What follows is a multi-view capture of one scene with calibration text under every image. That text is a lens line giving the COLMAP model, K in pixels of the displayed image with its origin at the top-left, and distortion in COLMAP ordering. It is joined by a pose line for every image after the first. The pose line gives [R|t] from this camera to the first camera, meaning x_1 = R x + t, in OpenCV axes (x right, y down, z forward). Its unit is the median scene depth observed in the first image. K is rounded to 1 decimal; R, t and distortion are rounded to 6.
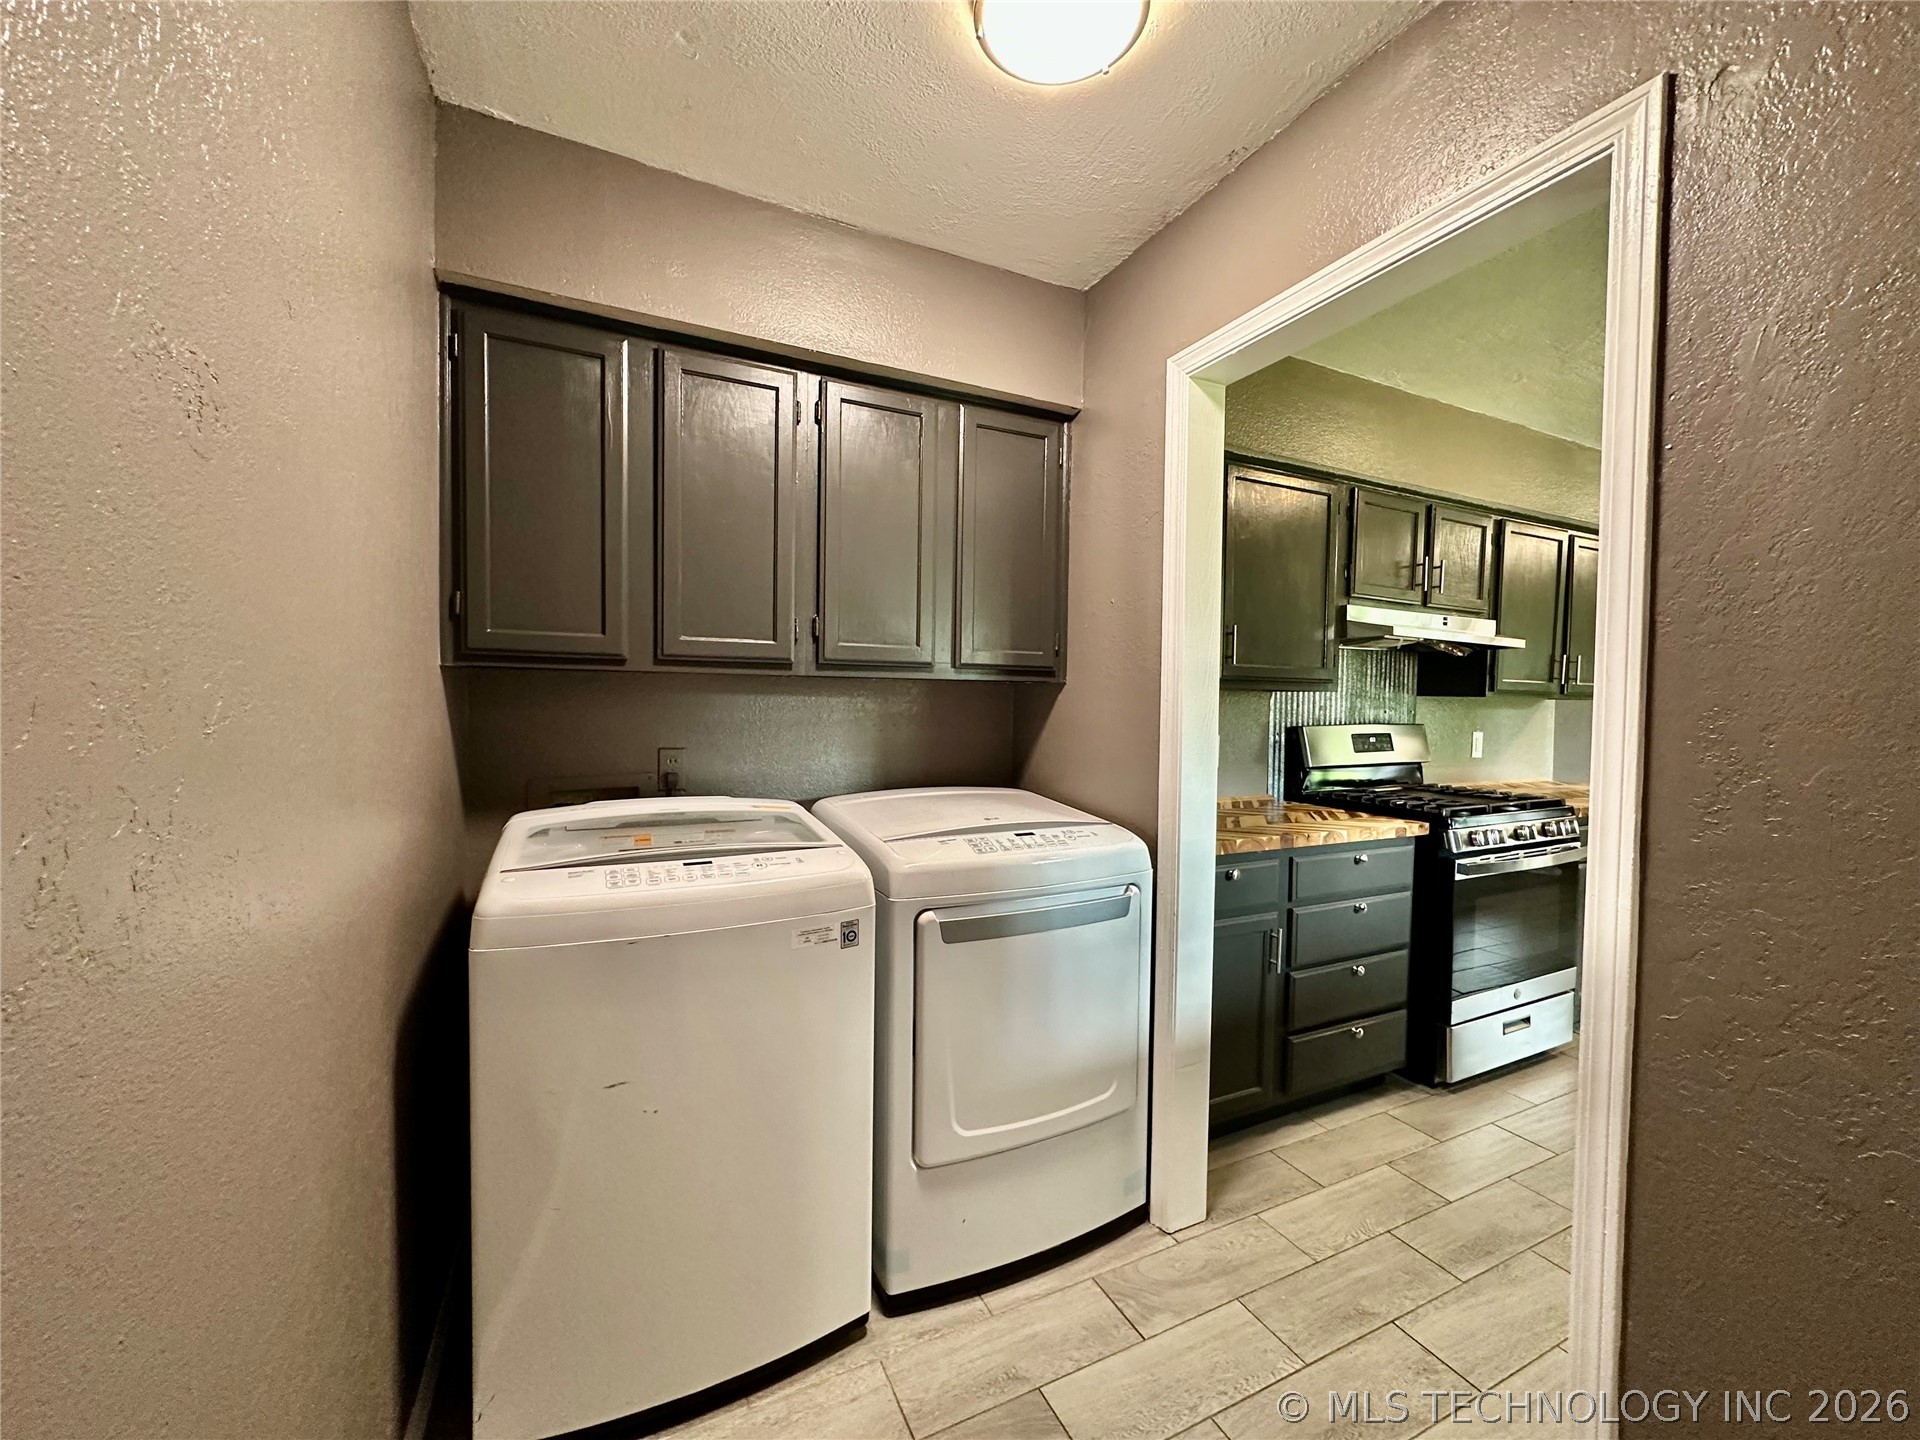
lens RADIAL K [[763.0, 0, 955.7], [0, 763.0, 721.4], [0, 0, 1]] dist [-0.001388, 0.000457]
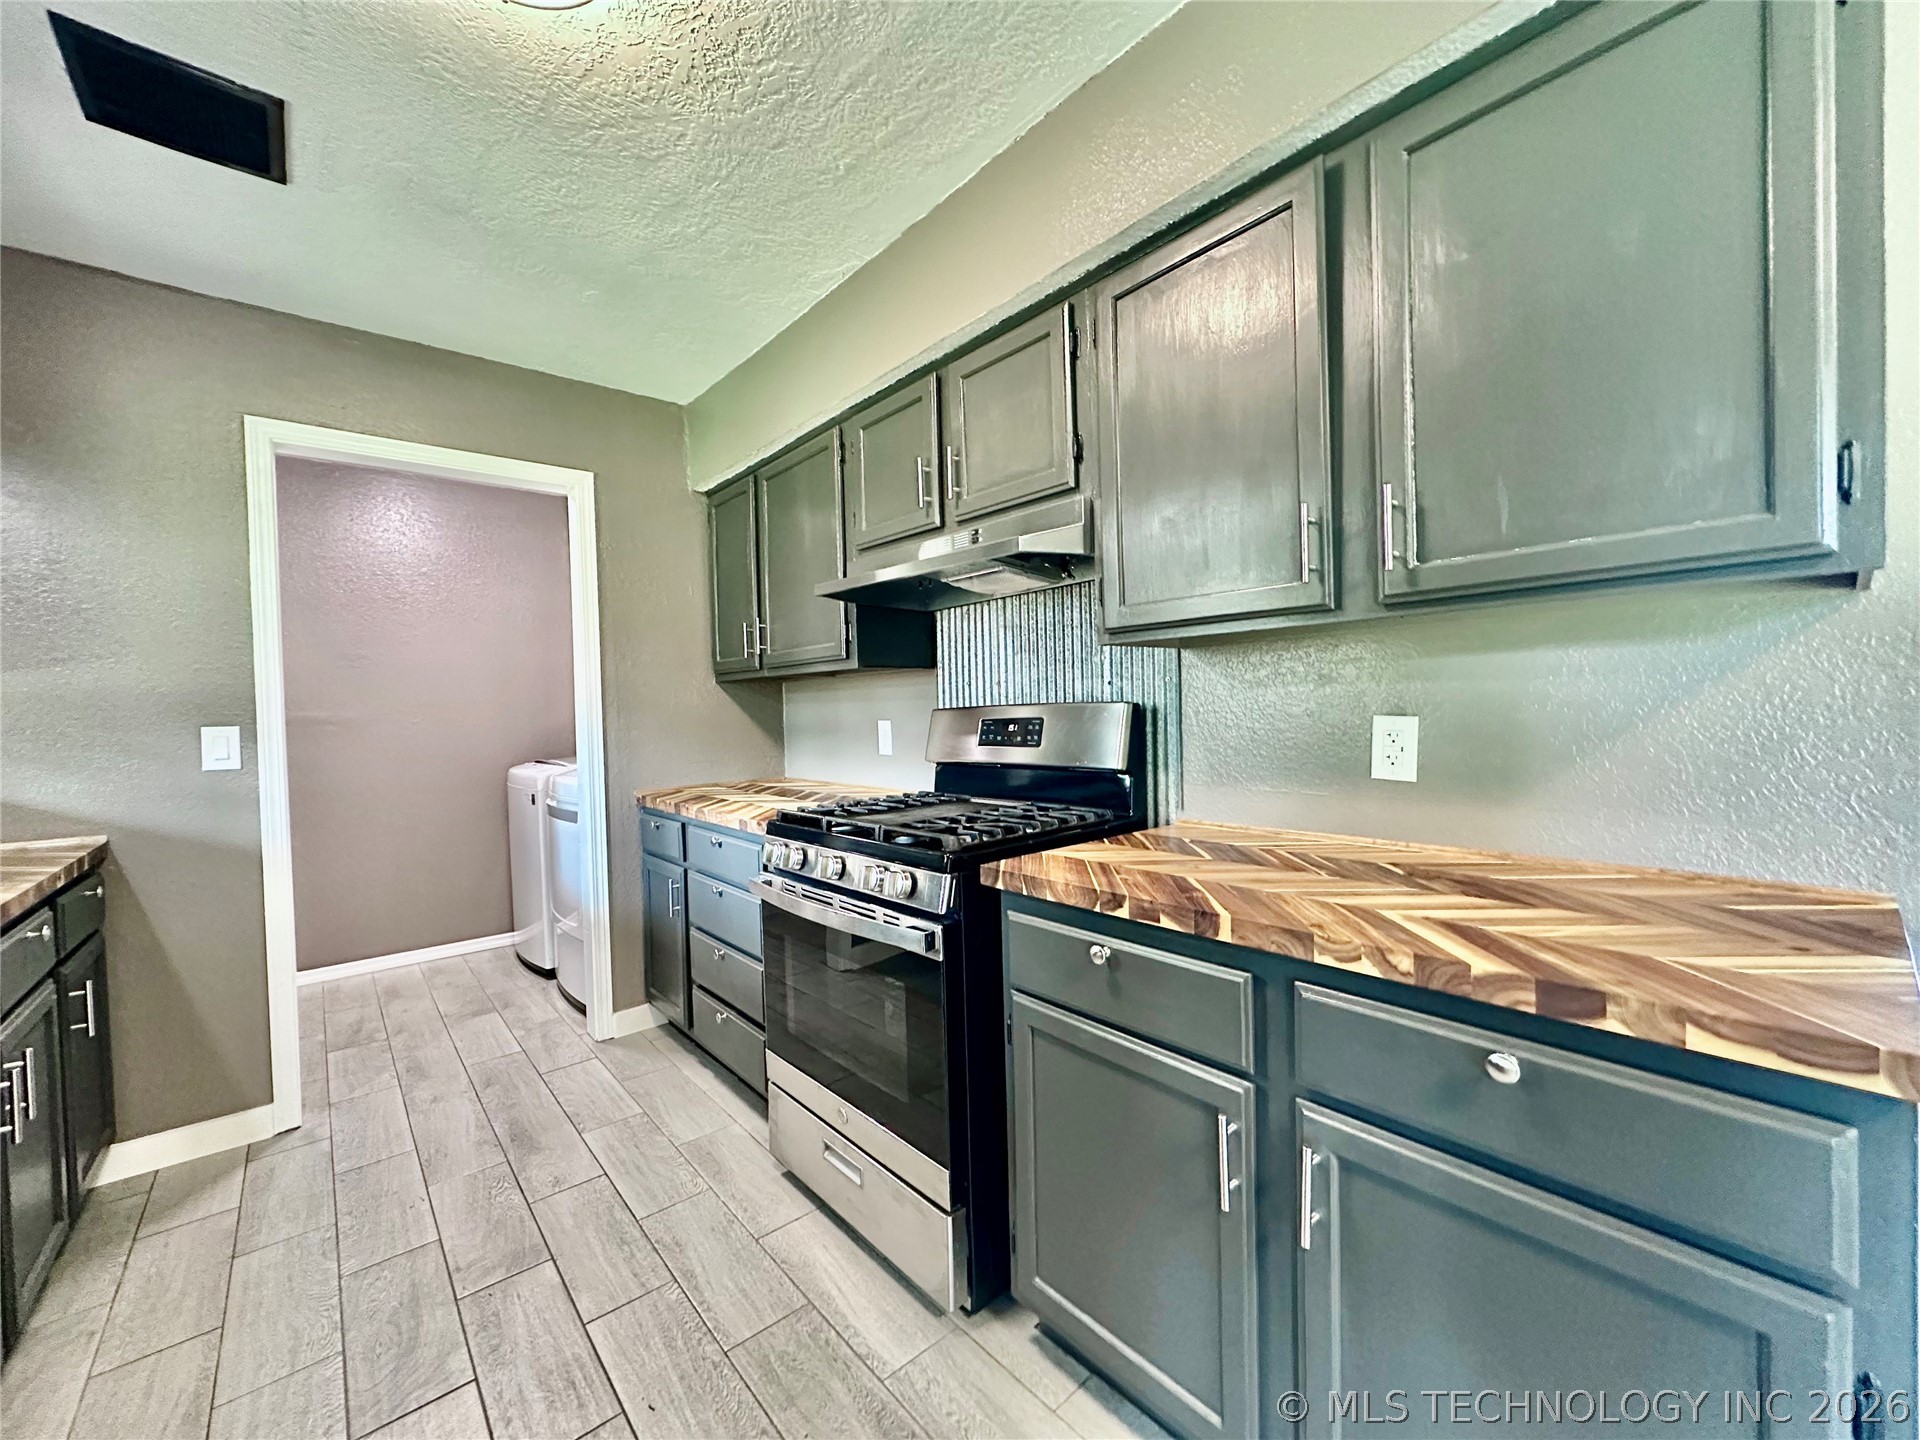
lens RADIAL K [[763.0, 0, 961.7], [0, 763.0, 721.9], [0, 0, 1]] dist [-0.001388, 0.000457]
pose [[0.255724, -0.001940, -0.966748, 1.255427], [0.001097, 0.999998, -0.001716, 0.021051], [0.966749, -0.000621, 0.255725, 0.842500]]
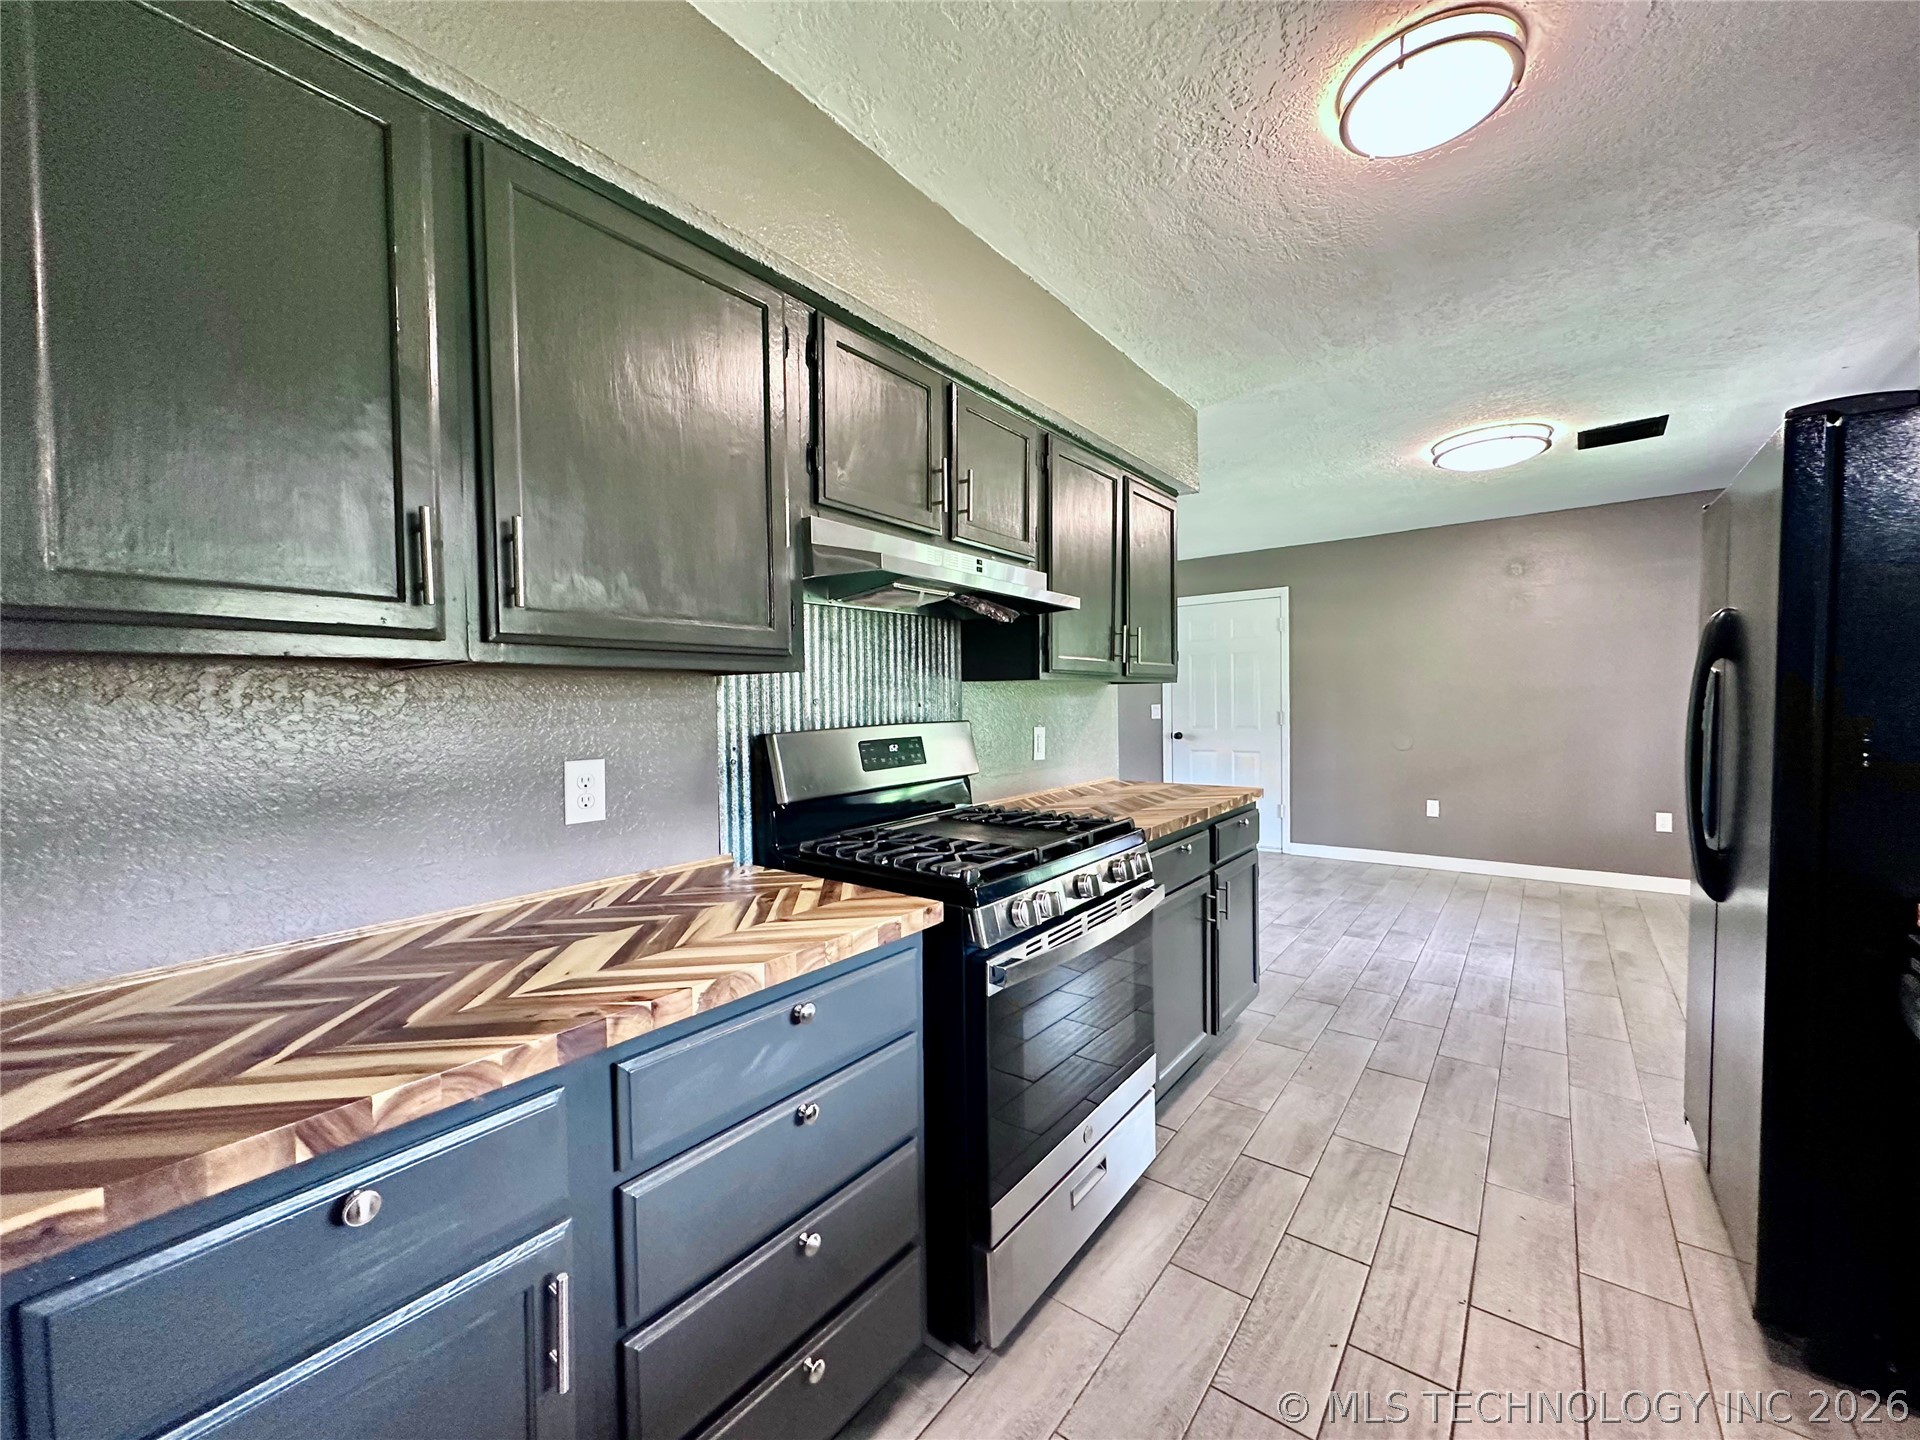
lens RADIAL K [[763.0, 0, 960.1], [0, 763.0, 721.0], [0, 0, 1]] dist [-0.001388, 0.000457]
pose [[0.895477, -0.039692, 0.443335, 0.331654], [0.041168, 0.999132, 0.006299, -0.001041], [-0.443200, 0.012611, 0.896334, 0.419561]]
